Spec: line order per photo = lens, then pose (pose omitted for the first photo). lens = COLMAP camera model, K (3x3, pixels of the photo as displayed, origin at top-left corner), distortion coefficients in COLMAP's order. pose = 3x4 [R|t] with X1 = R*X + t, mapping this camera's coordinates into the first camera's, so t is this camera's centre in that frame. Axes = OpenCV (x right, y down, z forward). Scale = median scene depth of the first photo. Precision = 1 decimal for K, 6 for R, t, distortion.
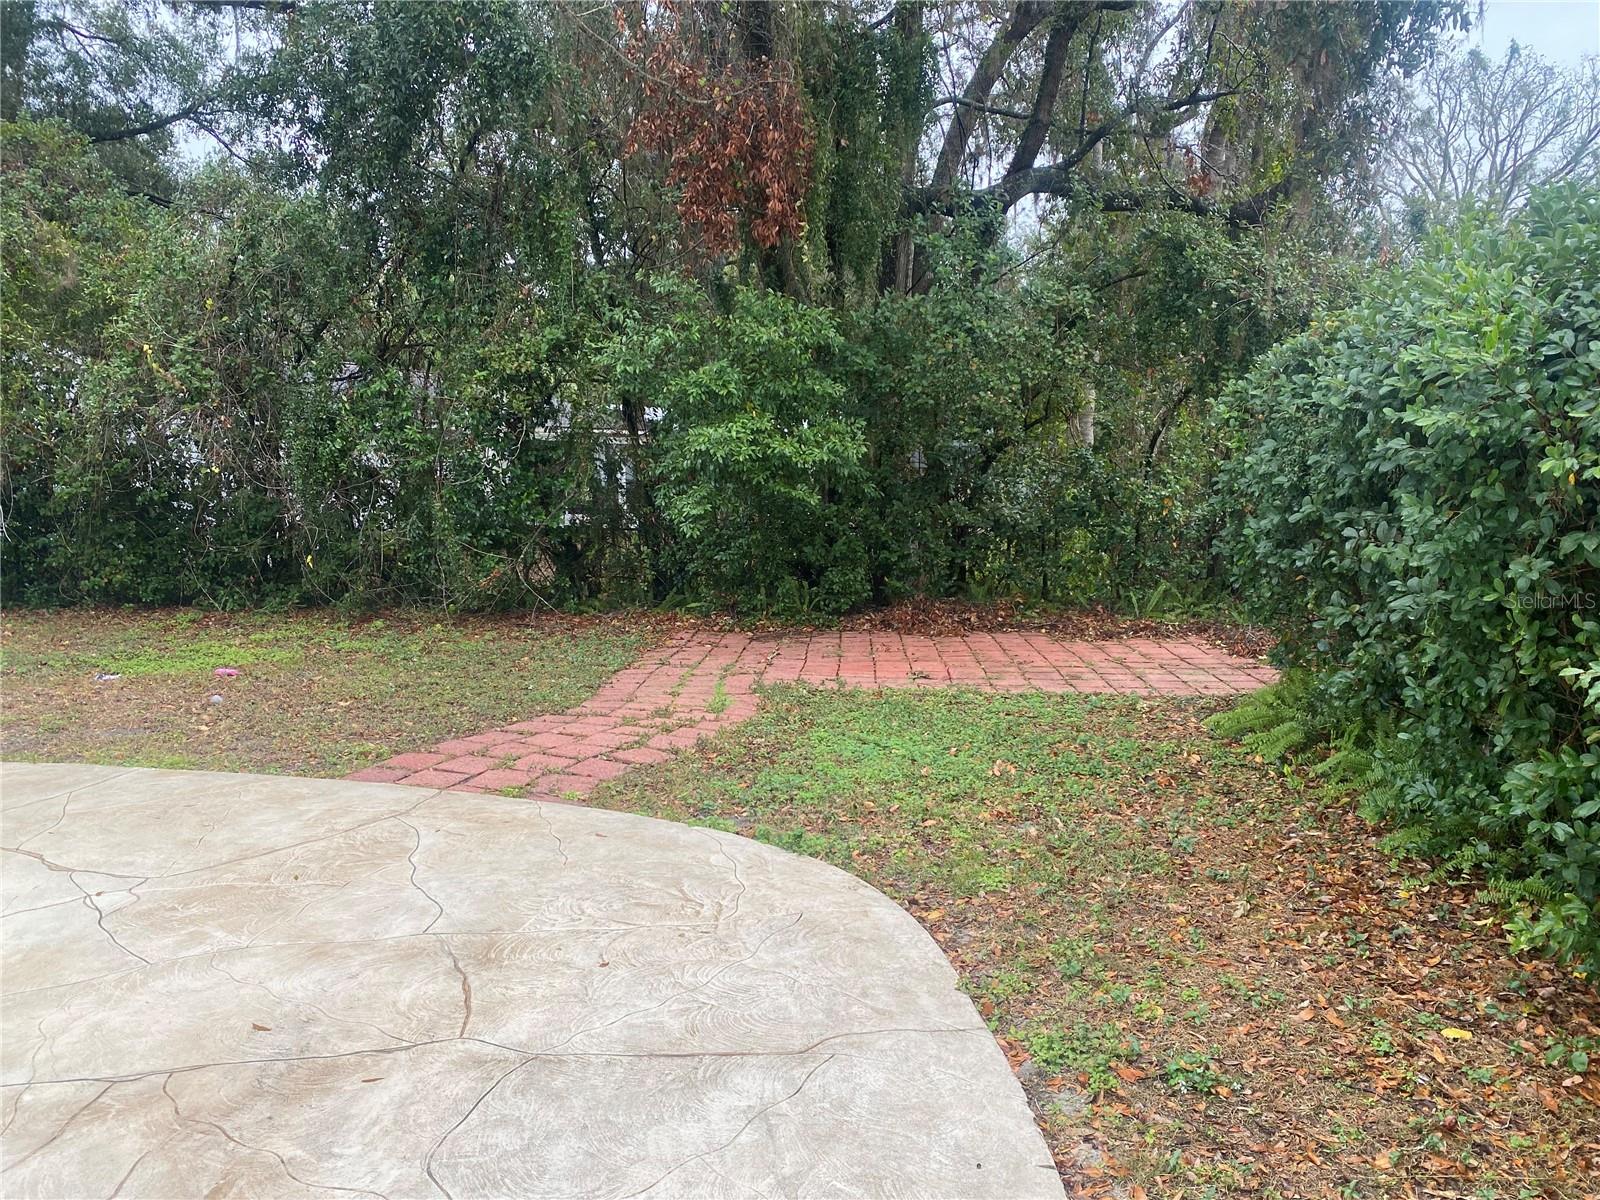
lens RADIAL K [[1219.2, 0, 789.7], [0, 1219.2, 611.0], [0, 0, 1]] dist [0.039566, -0.039534]
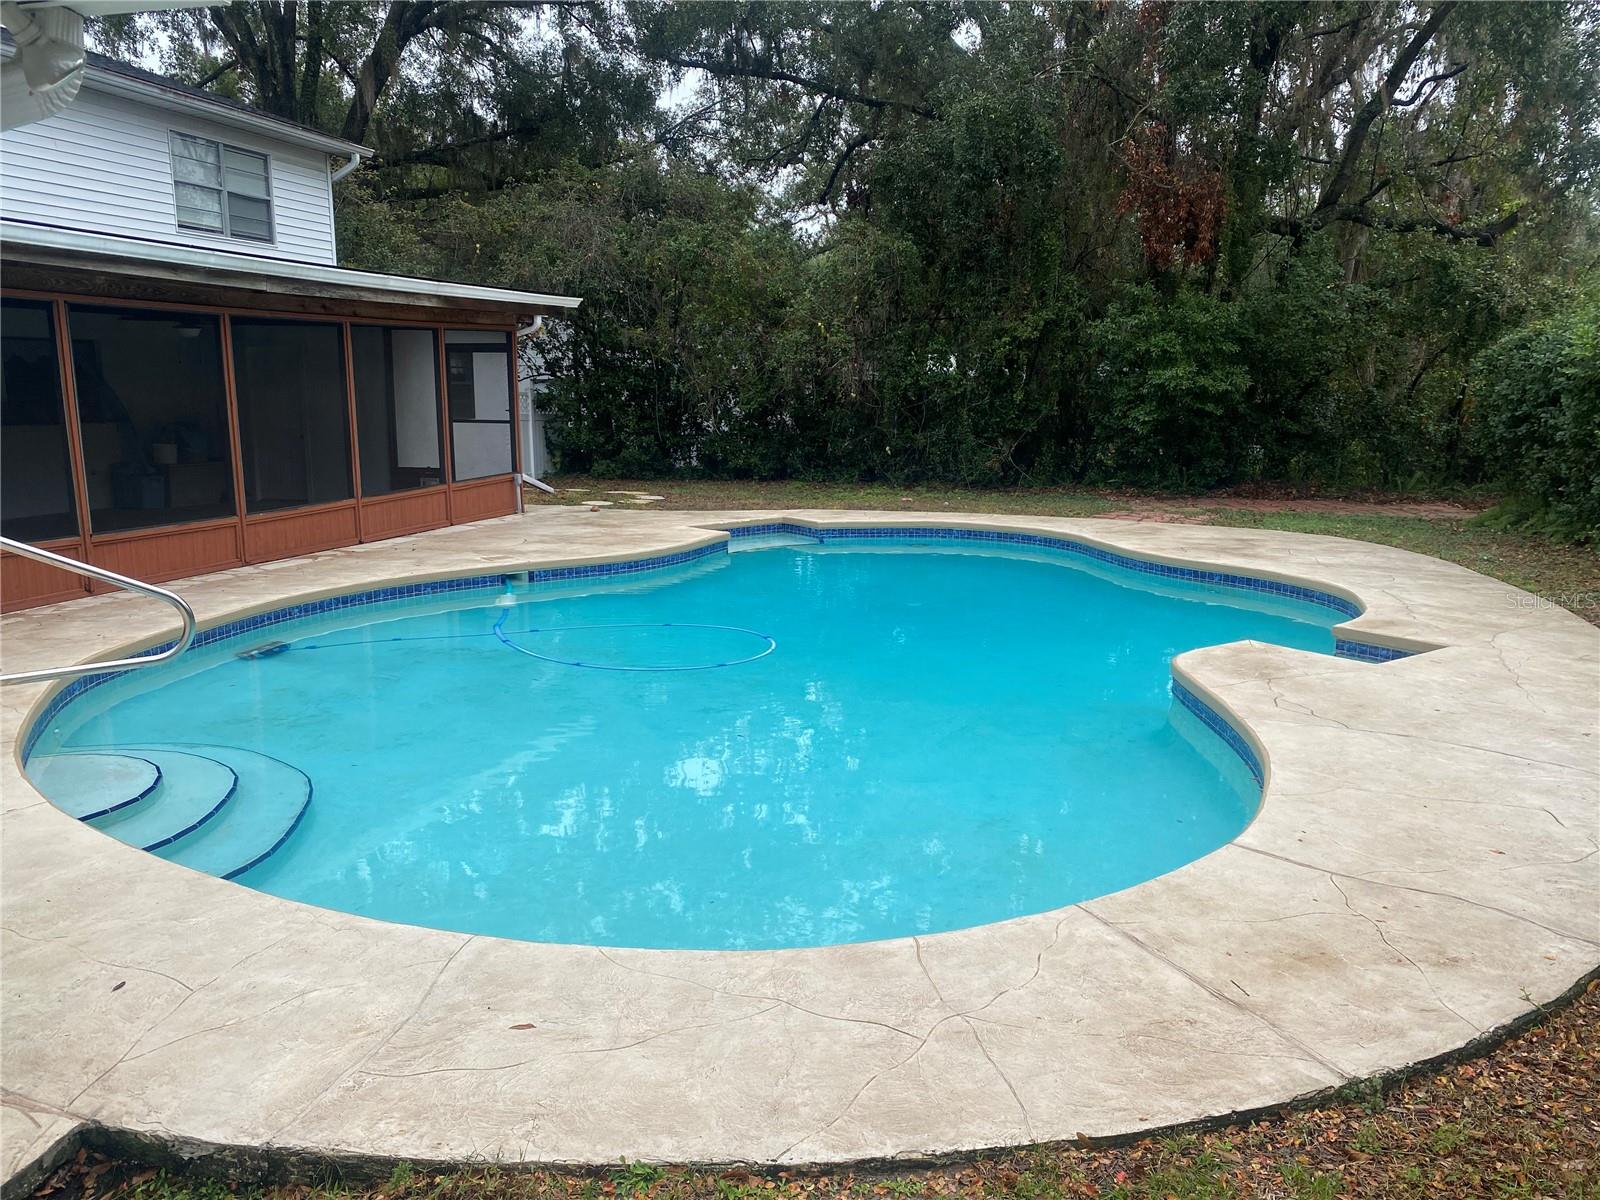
lens RADIAL K [[1219.2, 0, 810.4], [0, 1219.2, 591.1], [0, 0, 1]] dist [0.039566, -0.039534]
pose [[0.993797, 0.031257, -0.106726, -0.370041], [-0.028051, 0.999113, 0.031407, 0.126149], [0.107613, -0.028219, 0.993792, -0.821241]]
